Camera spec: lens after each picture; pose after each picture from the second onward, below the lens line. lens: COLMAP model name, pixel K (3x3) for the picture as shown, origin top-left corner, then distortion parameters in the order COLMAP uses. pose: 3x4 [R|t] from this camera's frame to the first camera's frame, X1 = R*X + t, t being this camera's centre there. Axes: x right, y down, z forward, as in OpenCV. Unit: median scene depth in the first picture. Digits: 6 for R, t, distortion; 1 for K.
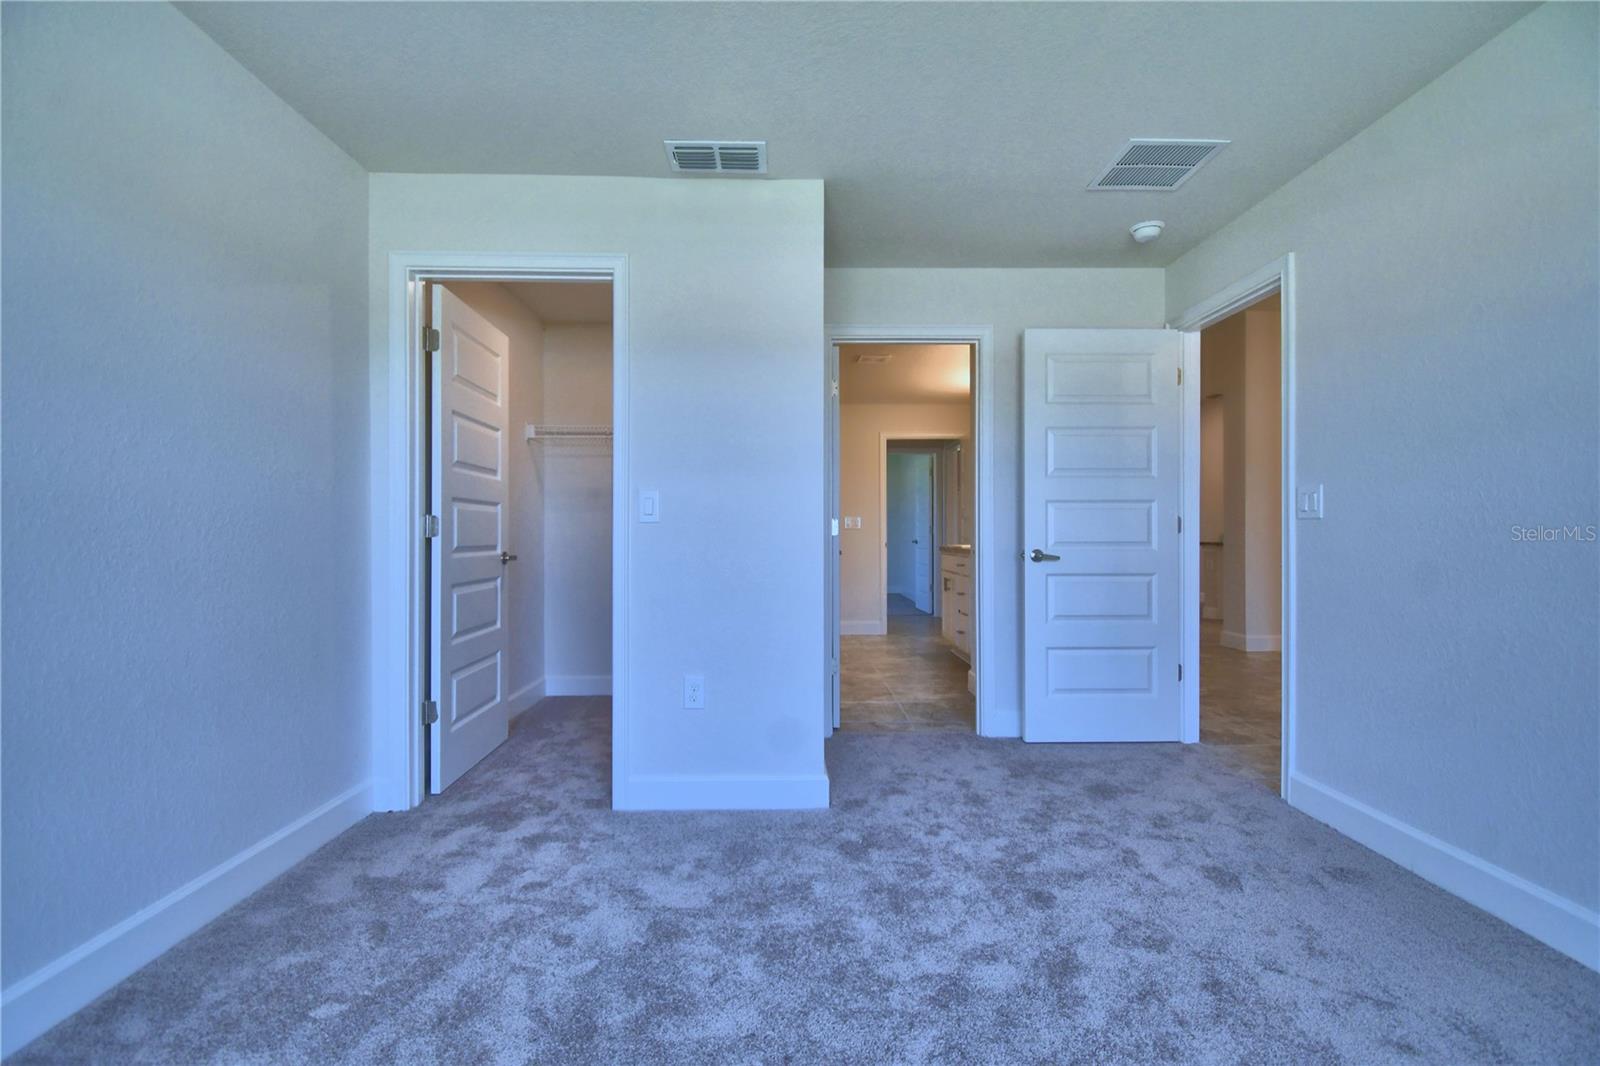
lens RADIAL K [[700.8, 0, 796.5], [0, 700.8, 535.3], [0, 0, 1]] dist [0.031802, -0.028852]
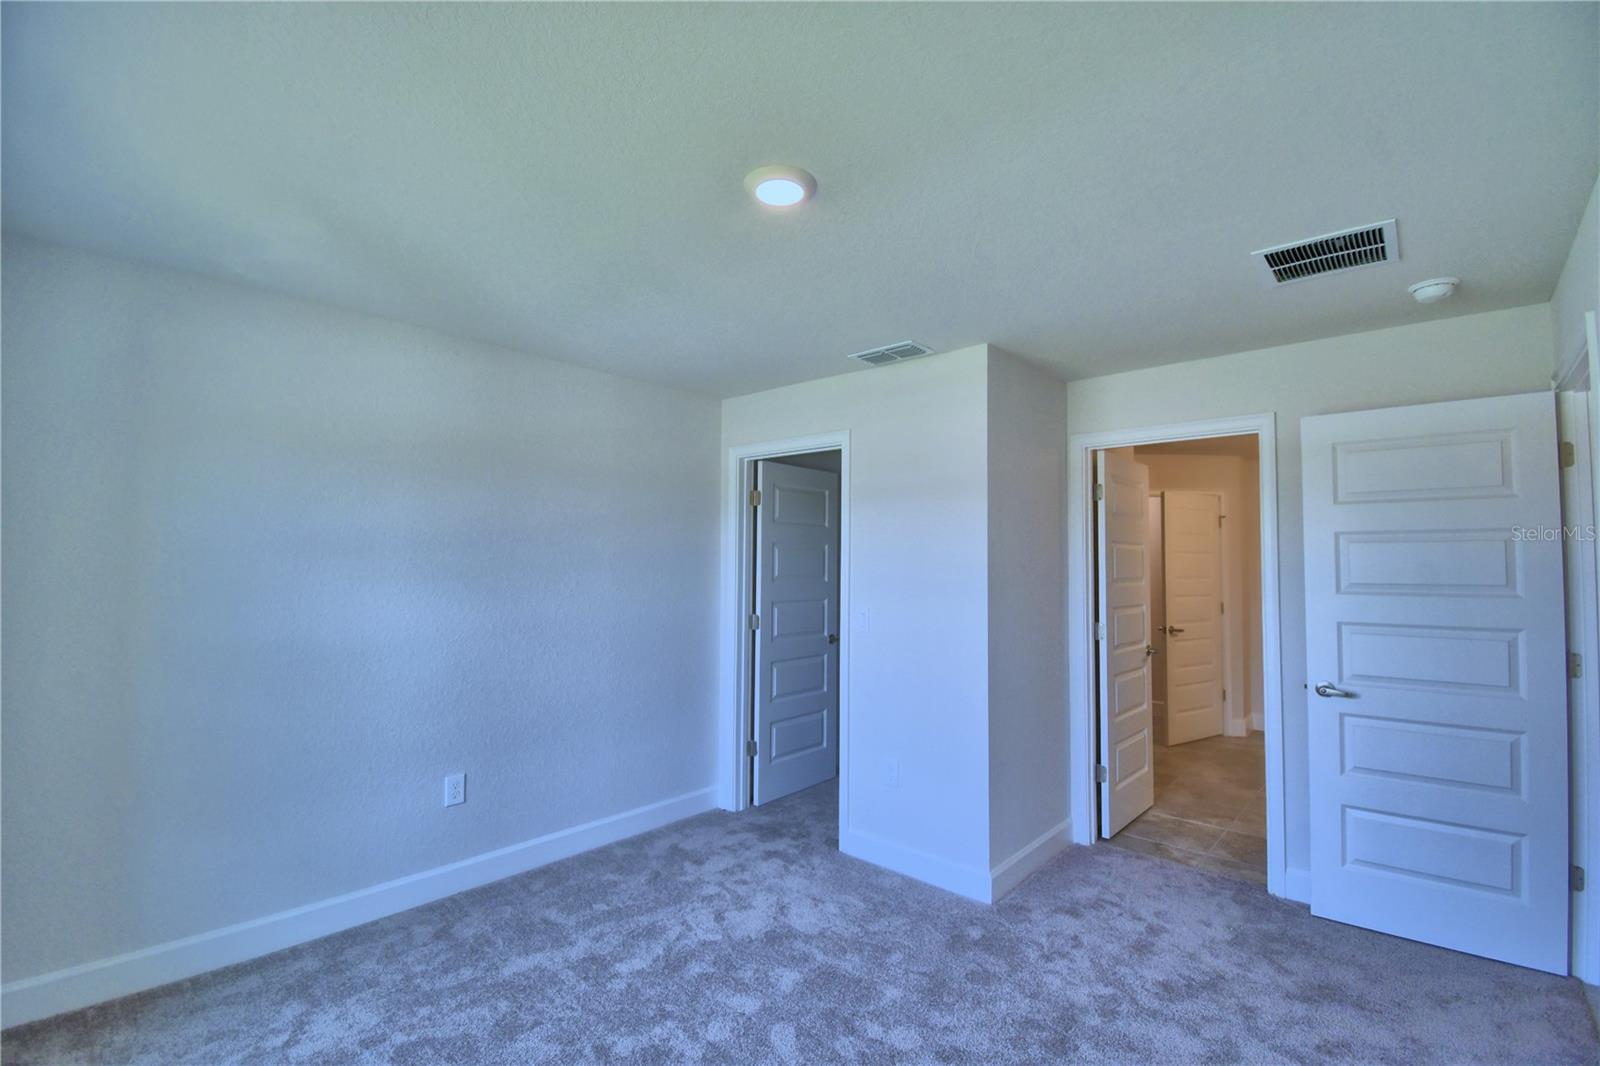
lens RADIAL K [[700.8, 0, 796.5], [0, 700.8, 535.3], [0, 0, 1]] dist [0.031802, -0.028852]
pose [[0.735886, -0.022238, -0.676740, 0.611050], [-0.011867, 0.998883, -0.045727, -0.142022], [0.677001, 0.041681, 0.734801, -0.043735]]
